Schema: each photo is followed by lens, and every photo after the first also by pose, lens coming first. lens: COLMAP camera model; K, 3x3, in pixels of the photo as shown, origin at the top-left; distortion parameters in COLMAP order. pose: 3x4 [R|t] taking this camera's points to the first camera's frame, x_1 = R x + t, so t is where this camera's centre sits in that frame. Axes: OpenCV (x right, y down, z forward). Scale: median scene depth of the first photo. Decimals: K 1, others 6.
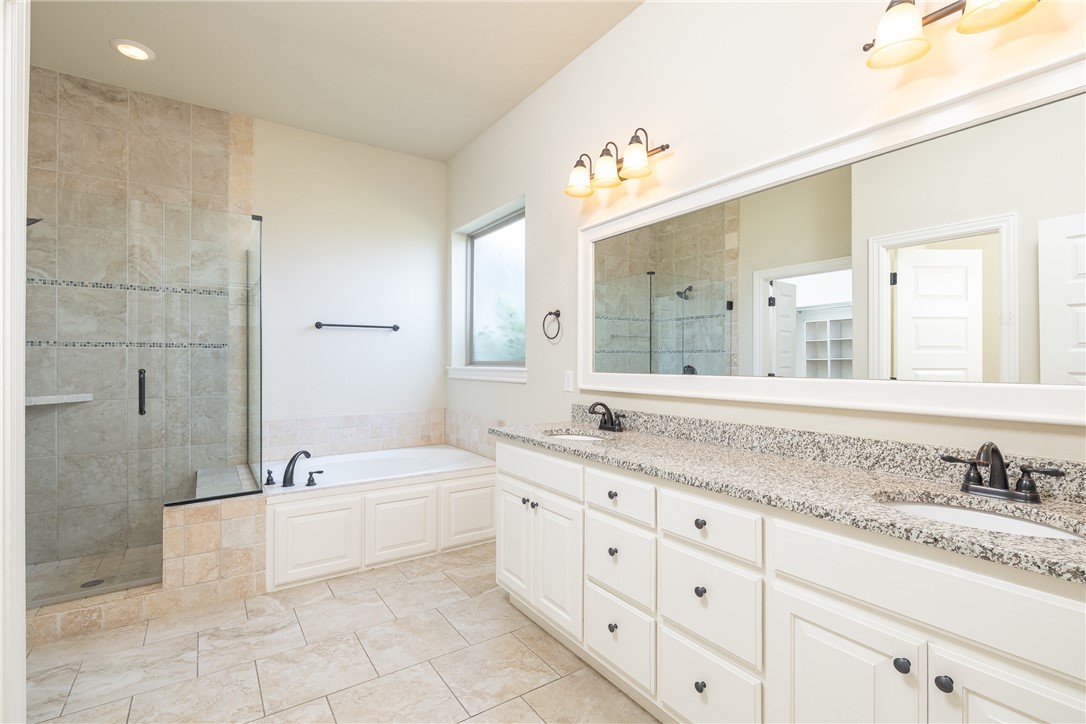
lens RADIAL K [[493.2, 0, 533.5], [0, 493.2, 358.8], [0, 0, 1]] dist [-0.004121, 0.000679]
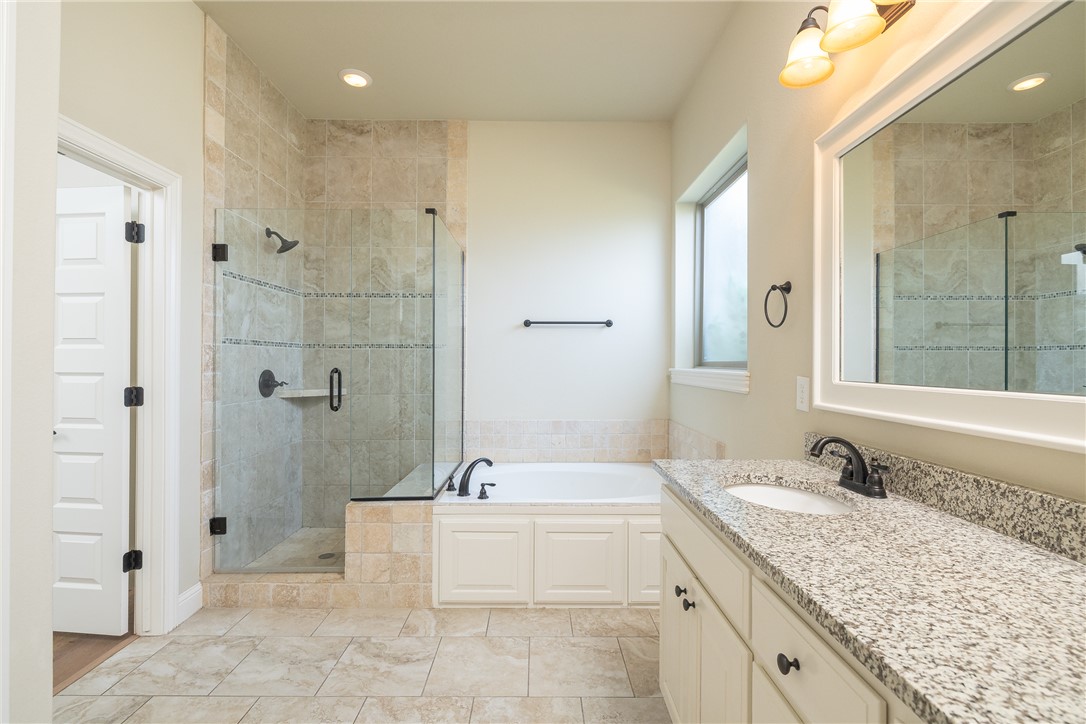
lens RADIAL K [[493.2, 0, 533.5], [0, 493.2, 358.8], [0, 0, 1]] dist [-0.004121, 0.000679]
pose [[0.840147, -0.000381, -0.542359, 0.109362], [-0.000587, 0.999999, -0.001610, 0.001850], [0.542359, 0.001671, 0.840145, 0.266056]]
